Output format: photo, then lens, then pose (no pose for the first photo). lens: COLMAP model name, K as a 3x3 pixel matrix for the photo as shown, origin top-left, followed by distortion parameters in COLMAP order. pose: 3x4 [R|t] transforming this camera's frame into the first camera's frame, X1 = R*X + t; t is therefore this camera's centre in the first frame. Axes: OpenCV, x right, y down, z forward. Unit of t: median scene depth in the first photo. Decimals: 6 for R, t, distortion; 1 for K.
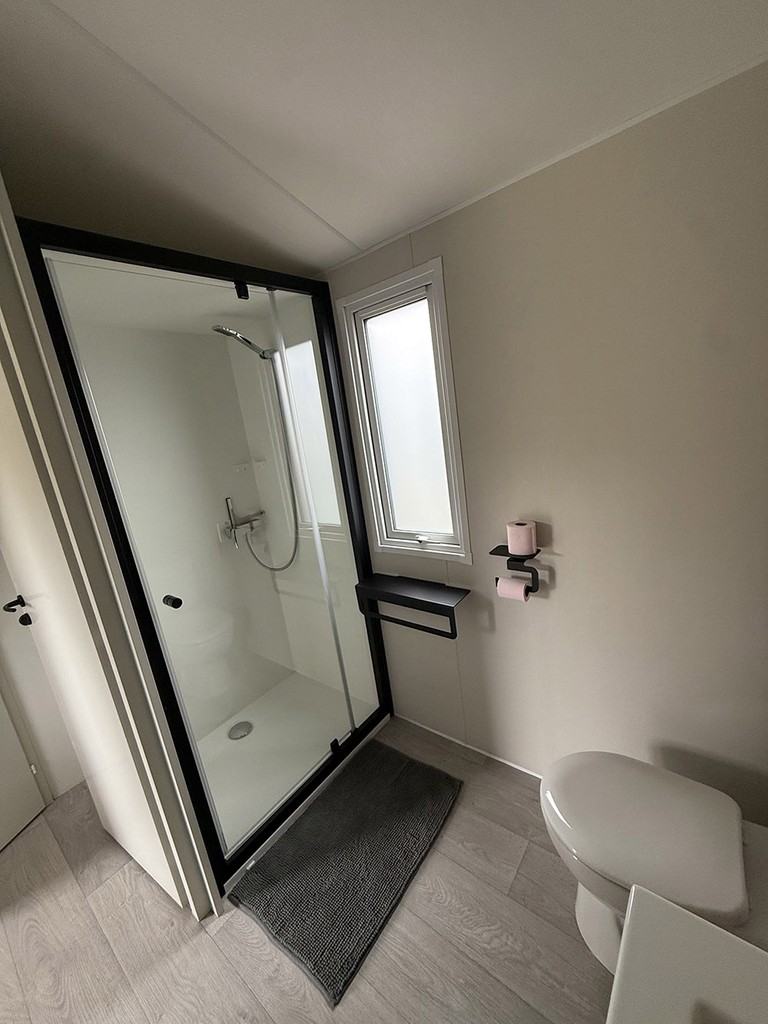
lens RADIAL K [[412.3, 0, 384.0], [0, 412.3, 512.0], [0, 0, 1]] dist [0.003741, 0.000066]
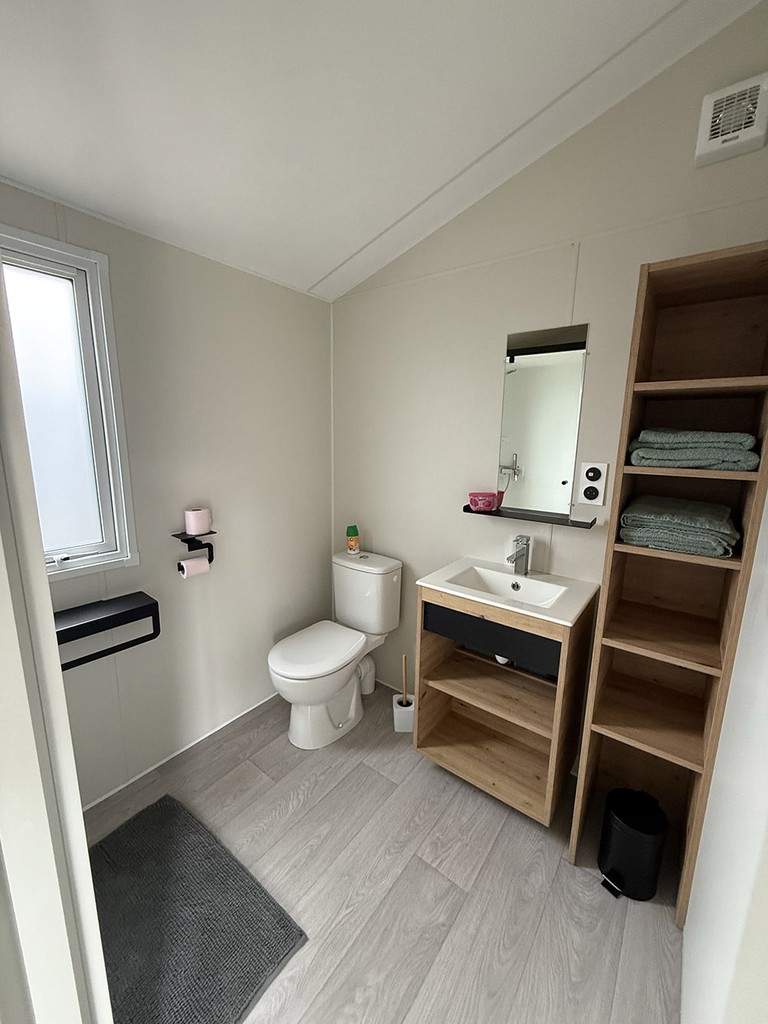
lens RADIAL K [[412.3, 0, 384.0], [0, 412.3, 512.0], [0, 0, 1]] dist [0.003741, 0.000066]
pose [[-0.016306, -0.054369, 0.998388, -0.862114], [0.214552, 0.975071, 0.056604, 0.082169], [-0.976576, 0.215130, -0.004235, 0.437542]]
